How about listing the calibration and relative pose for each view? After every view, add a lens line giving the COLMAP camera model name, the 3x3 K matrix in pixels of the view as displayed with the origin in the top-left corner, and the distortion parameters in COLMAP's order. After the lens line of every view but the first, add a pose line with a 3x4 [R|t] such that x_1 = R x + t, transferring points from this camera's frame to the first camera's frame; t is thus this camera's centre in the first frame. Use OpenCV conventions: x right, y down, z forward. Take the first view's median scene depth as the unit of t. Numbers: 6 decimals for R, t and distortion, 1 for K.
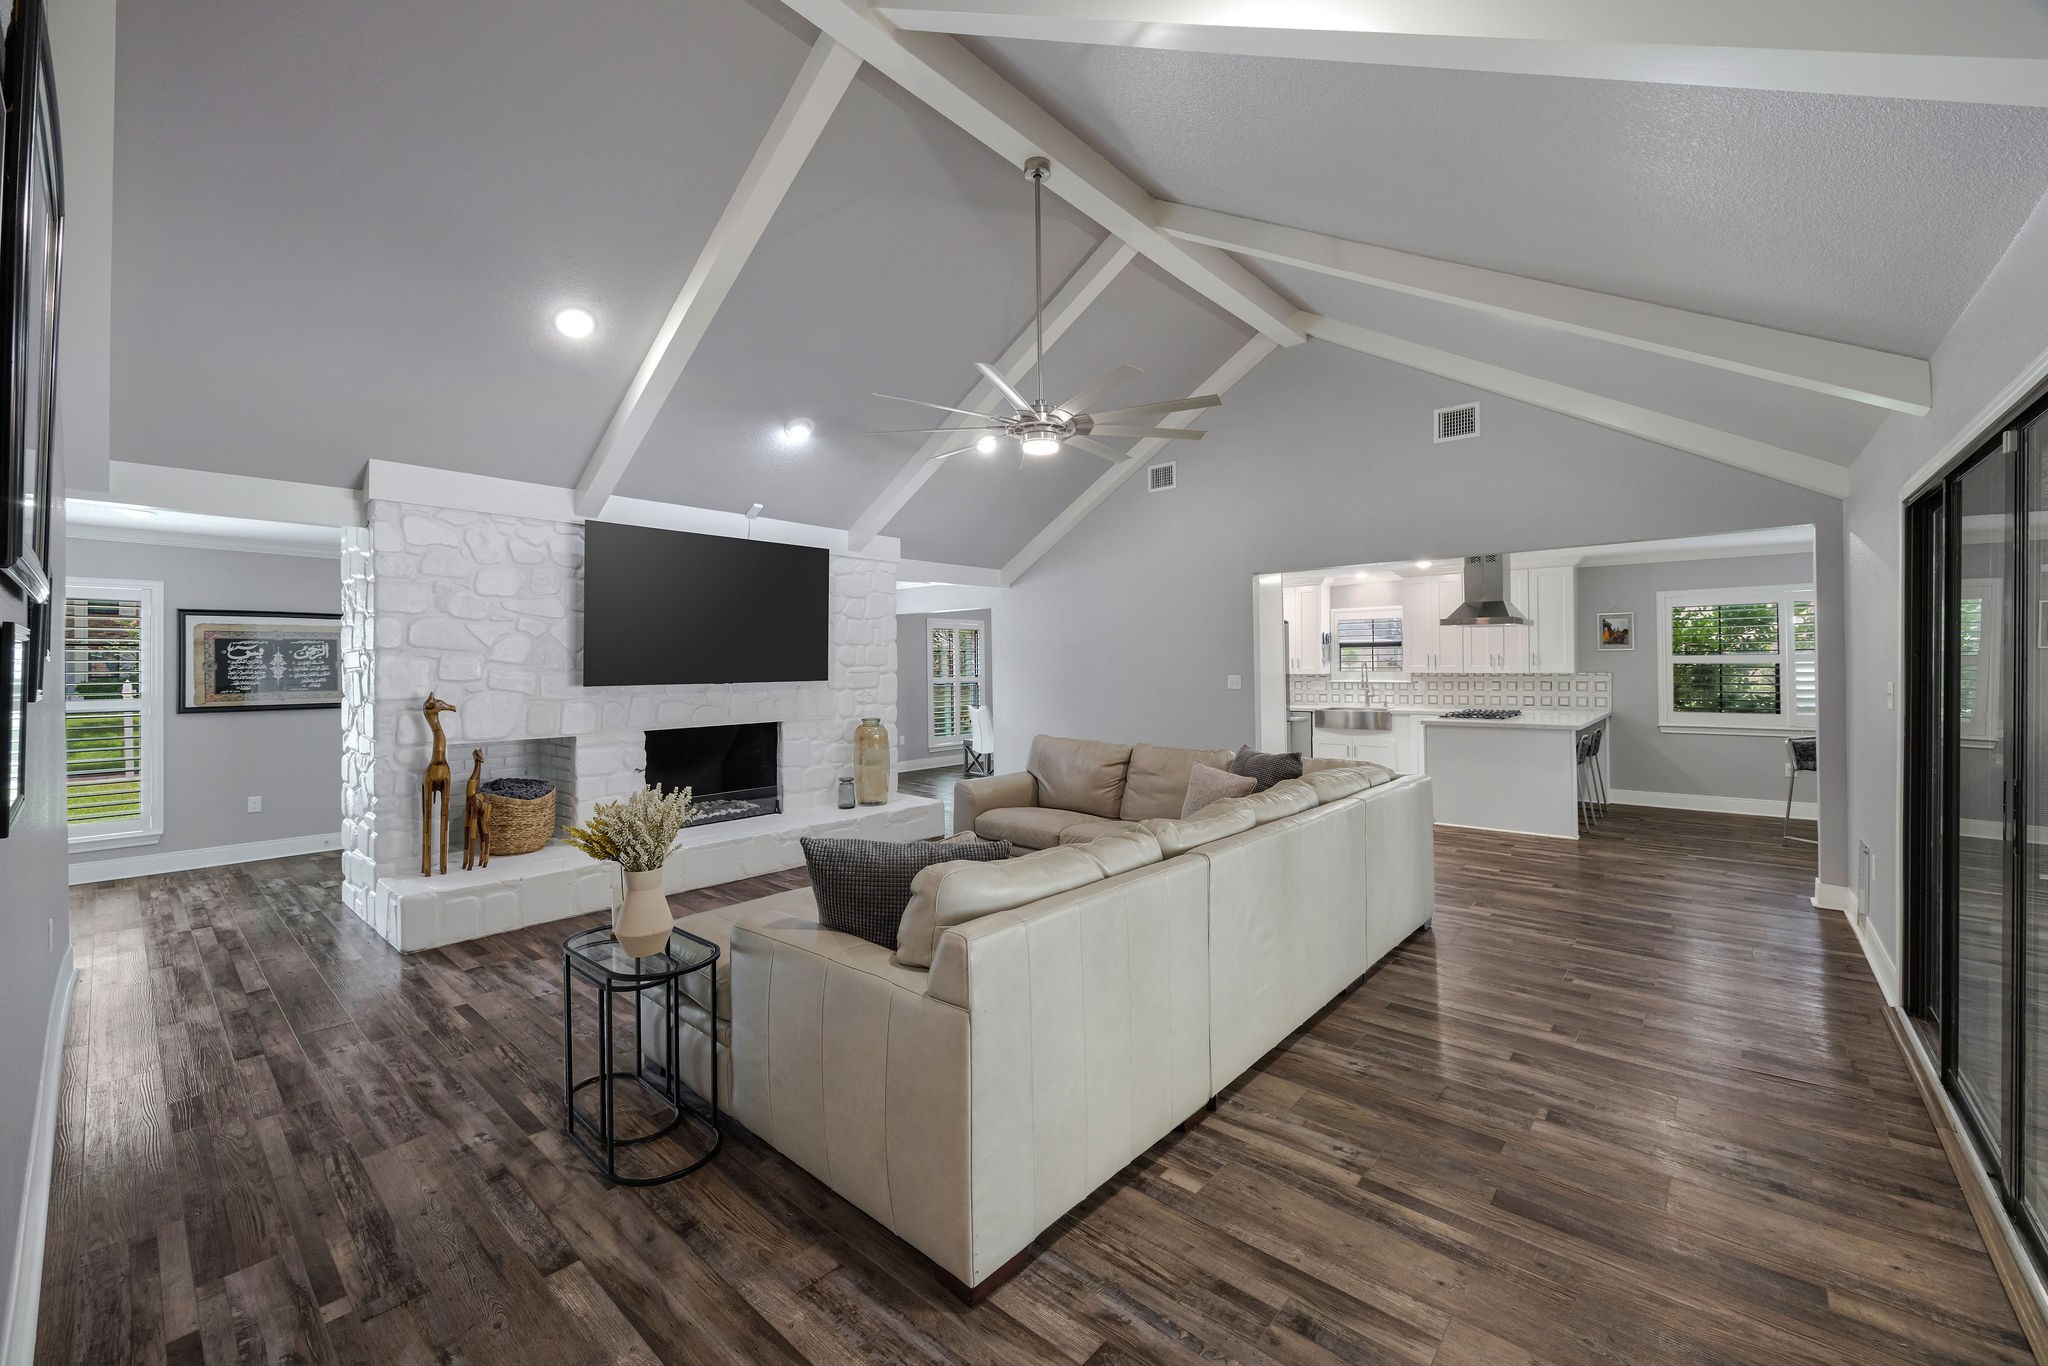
lens RADIAL K [[828.9, 0, 1017.3], [0, 828.9, 659.2], [0, 0, 1]] dist [-0.008248, 0.000473]
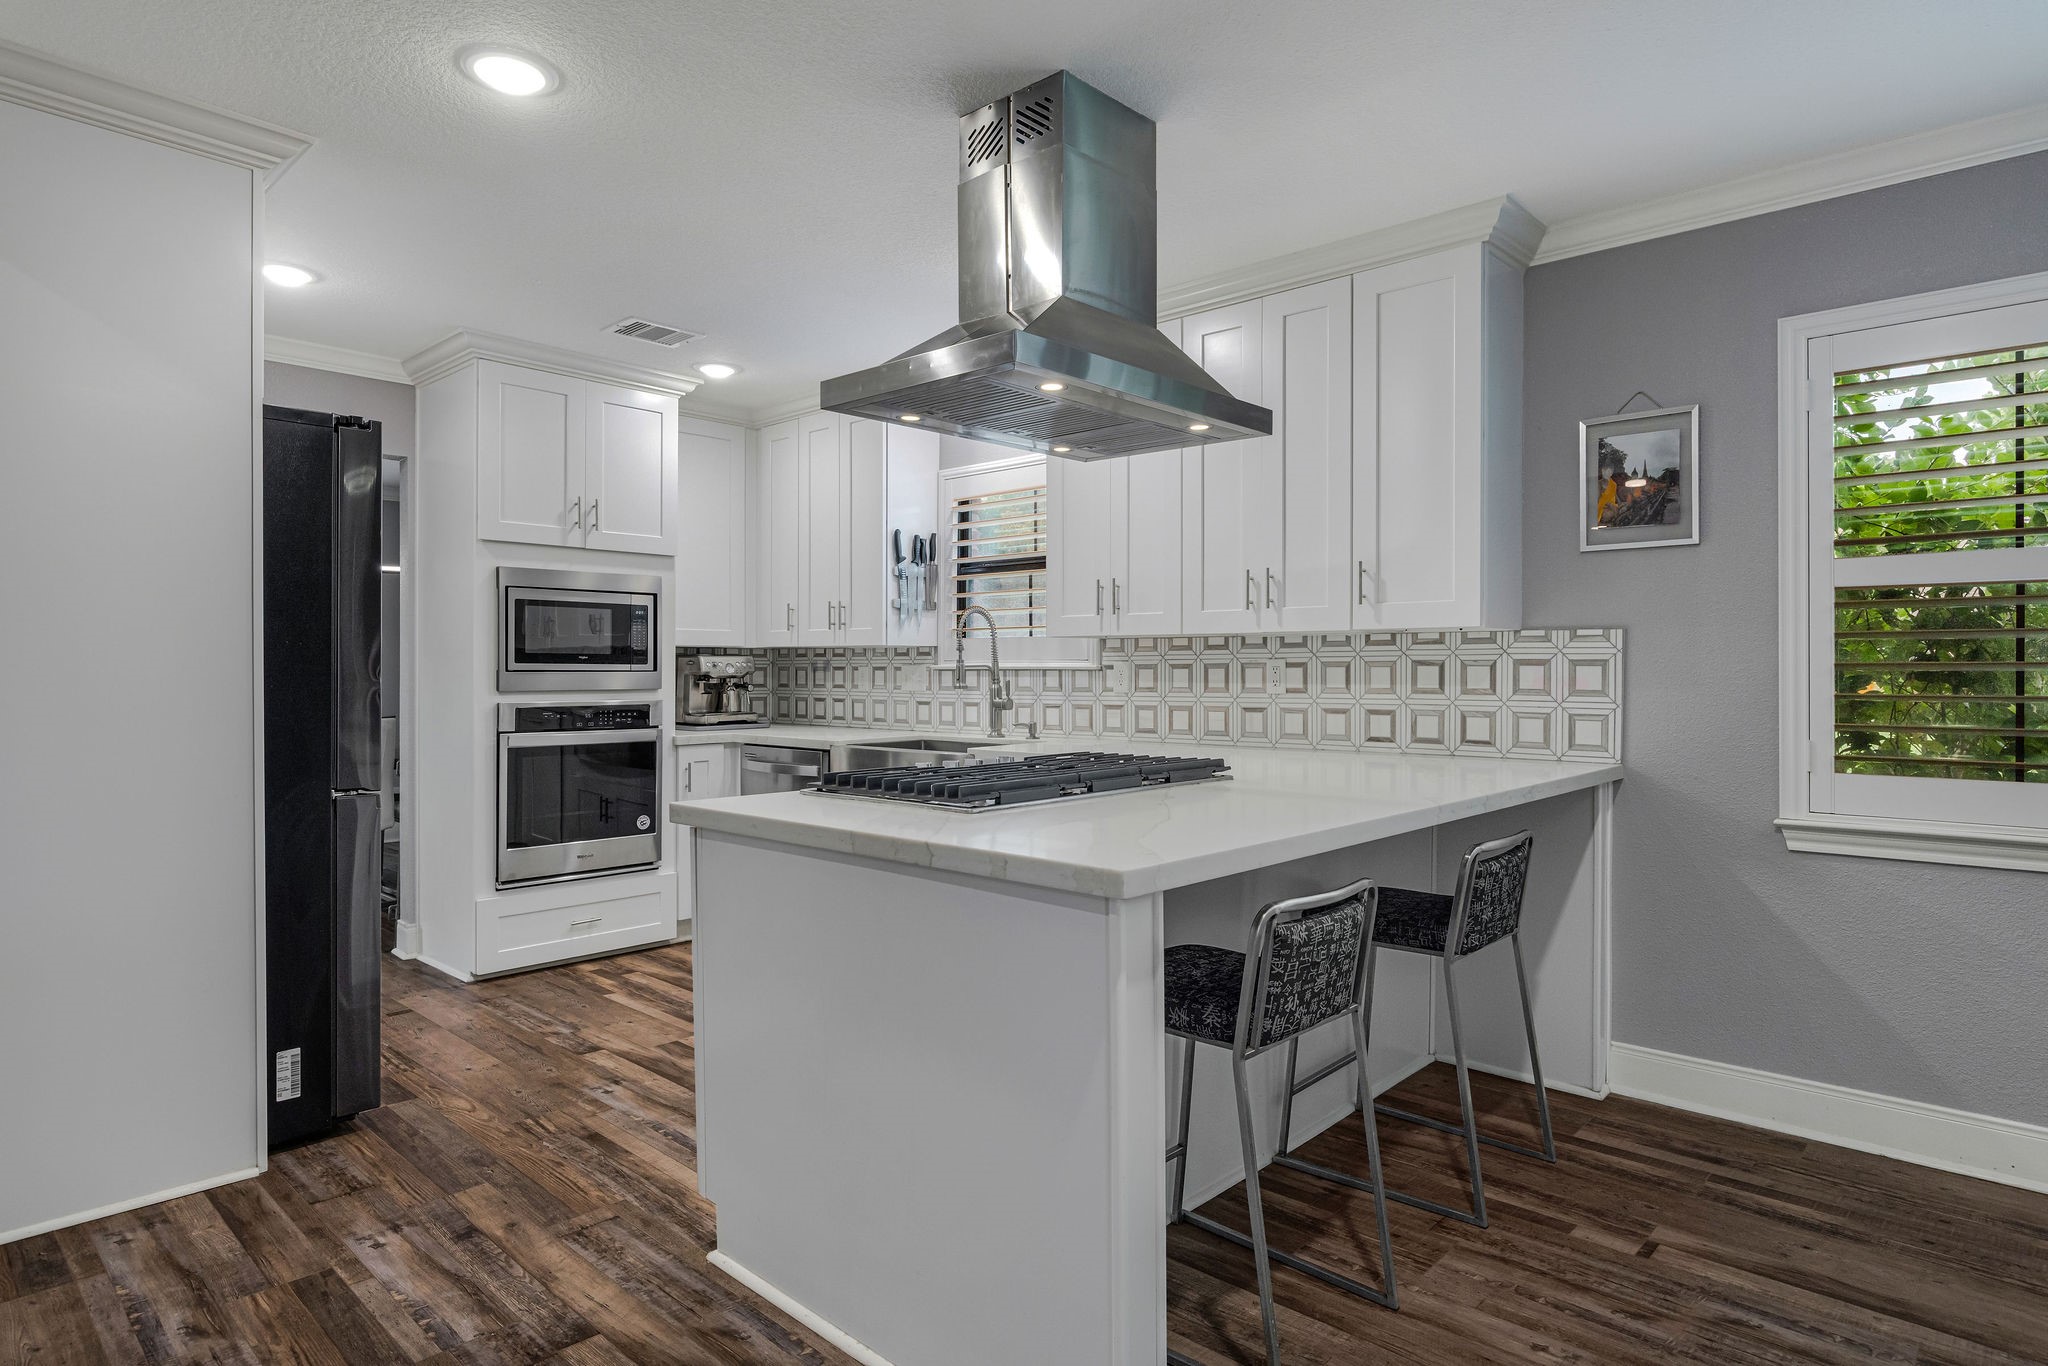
lens RADIAL K [[1149.8, 0, 1006.7], [0, 1149.8, 678.5], [0, 0, 1]] dist [-0.012876, 0.000897]
pose [[0.998780, 0.009727, -0.048419, 0.553869], [-0.009024, 0.999851, 0.014718, 0.030969], [0.048555, -0.014263, 0.998719, 0.628664]]
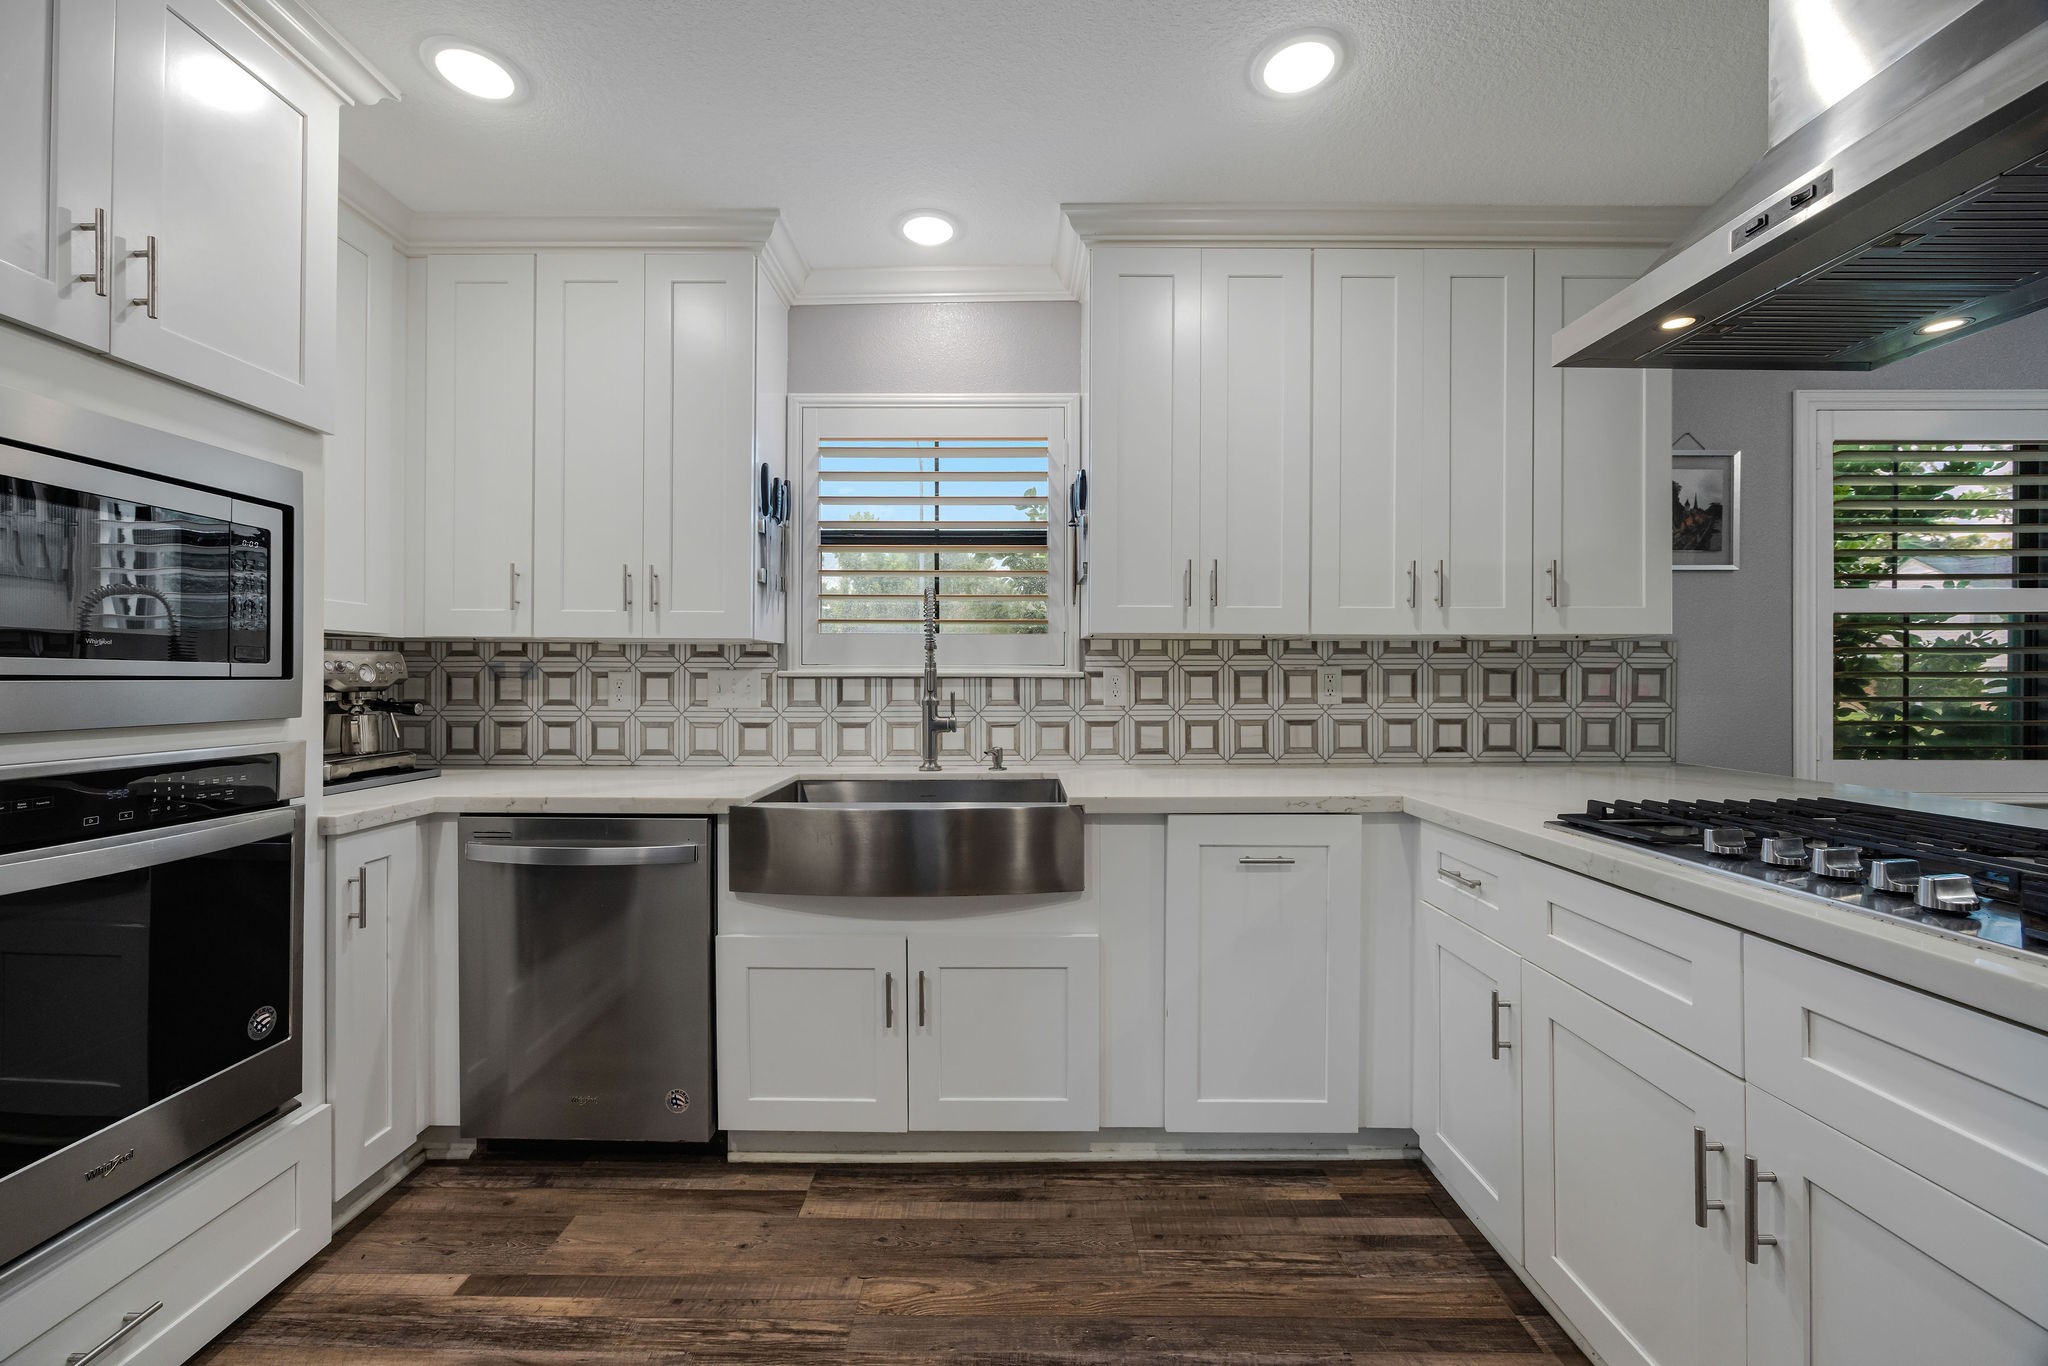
lens RADIAL K [[828.9, 0, 1024.9], [0, 828.9, 683.4], [0, 0, 1]] dist [-0.008248, 0.000473]
pose [[0.757509, 0.007128, 0.652786, 0.341521], [-0.012521, 0.999915, 0.003611, 0.036045], [-0.652705, -0.010909, 0.757534, 0.966336]]
